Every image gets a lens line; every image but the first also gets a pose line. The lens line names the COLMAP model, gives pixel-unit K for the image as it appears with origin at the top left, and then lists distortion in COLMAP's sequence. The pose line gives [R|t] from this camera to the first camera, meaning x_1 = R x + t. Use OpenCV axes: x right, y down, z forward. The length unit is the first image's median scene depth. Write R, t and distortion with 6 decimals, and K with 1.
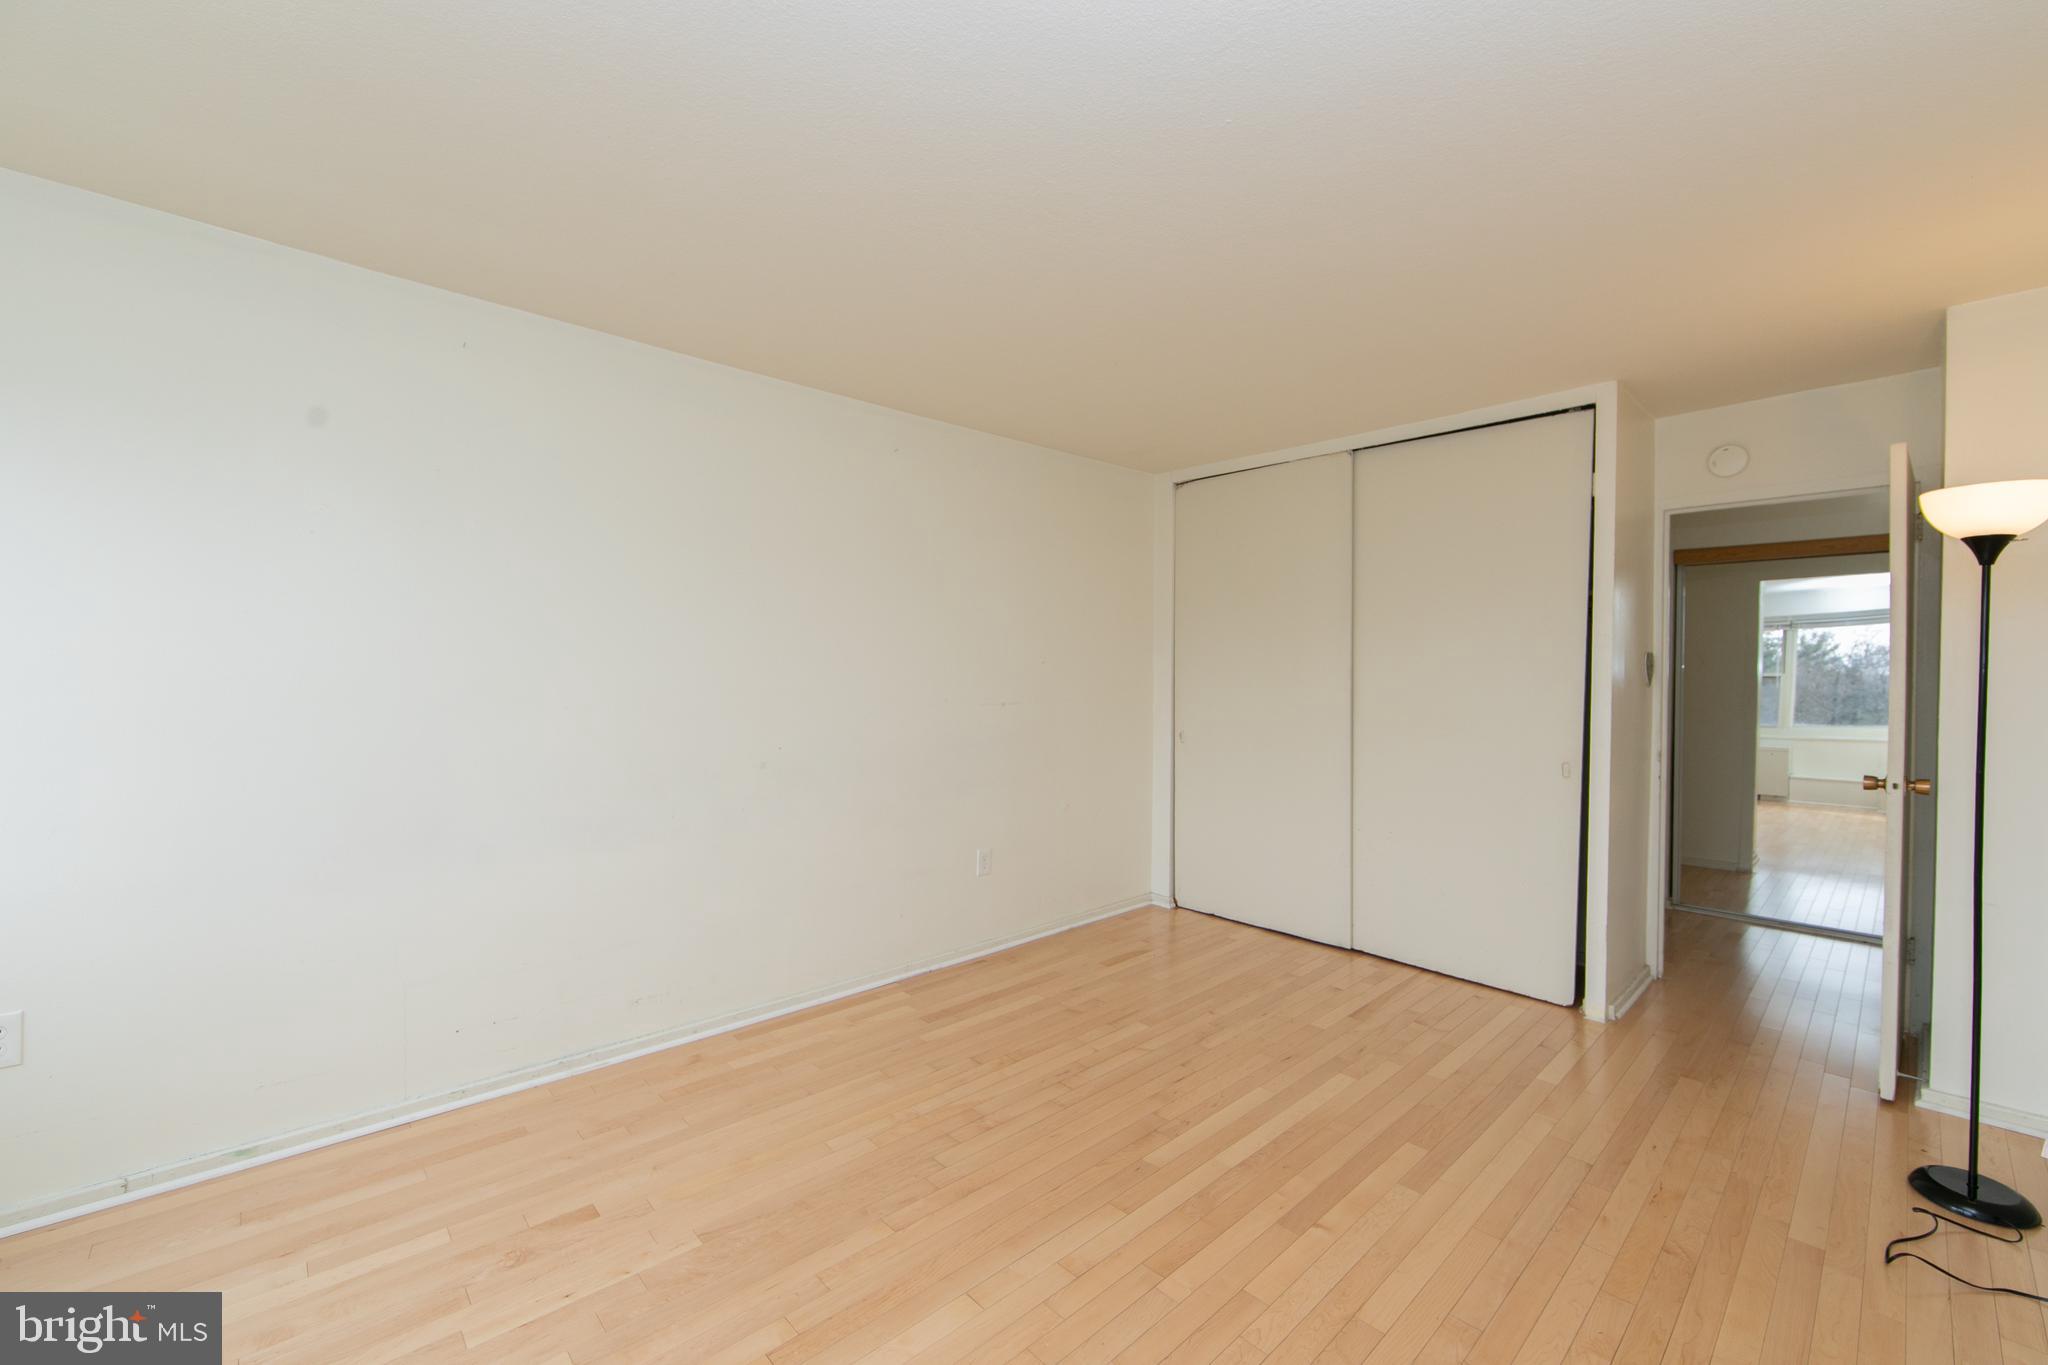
lens RADIAL K [[801.4, 0, 1017.6], [0, 801.4, 675.7], [0, 0, 1]] dist [-0.002574, -0.002588]
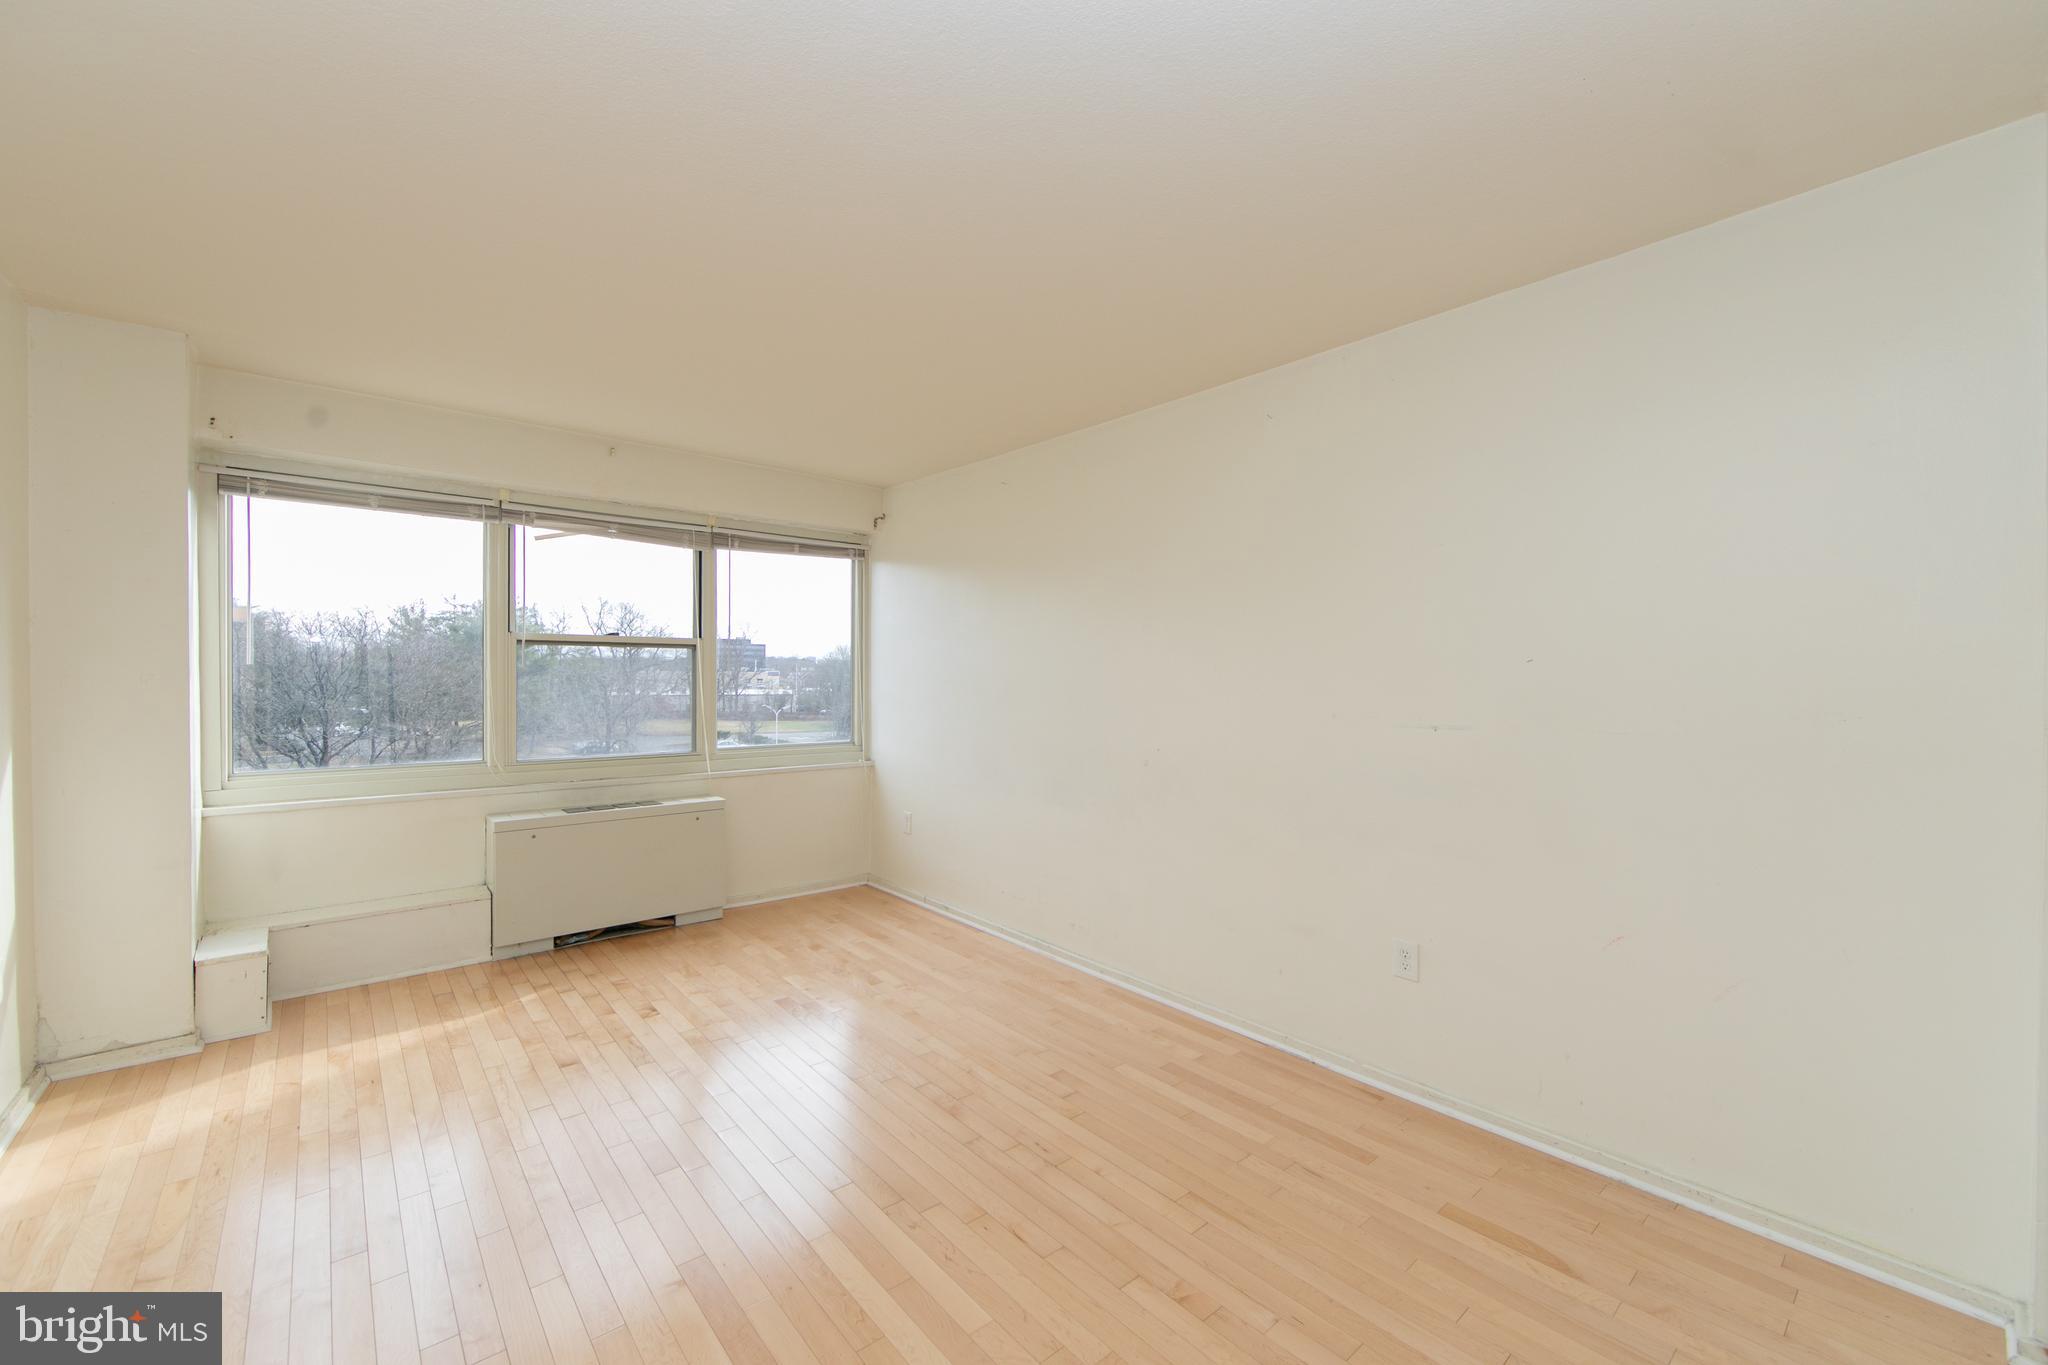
lens RADIAL K [[801.4, 0, 1025.0], [0, 801.4, 679.6], [0, 0, 1]] dist [-0.002574, -0.002588]
pose [[-0.013134, -0.001651, -0.999912, 0.755444], [-0.005543, 0.999983, -0.001578, 0.002373], [0.999898, 0.005522, -0.013143, 0.827318]]
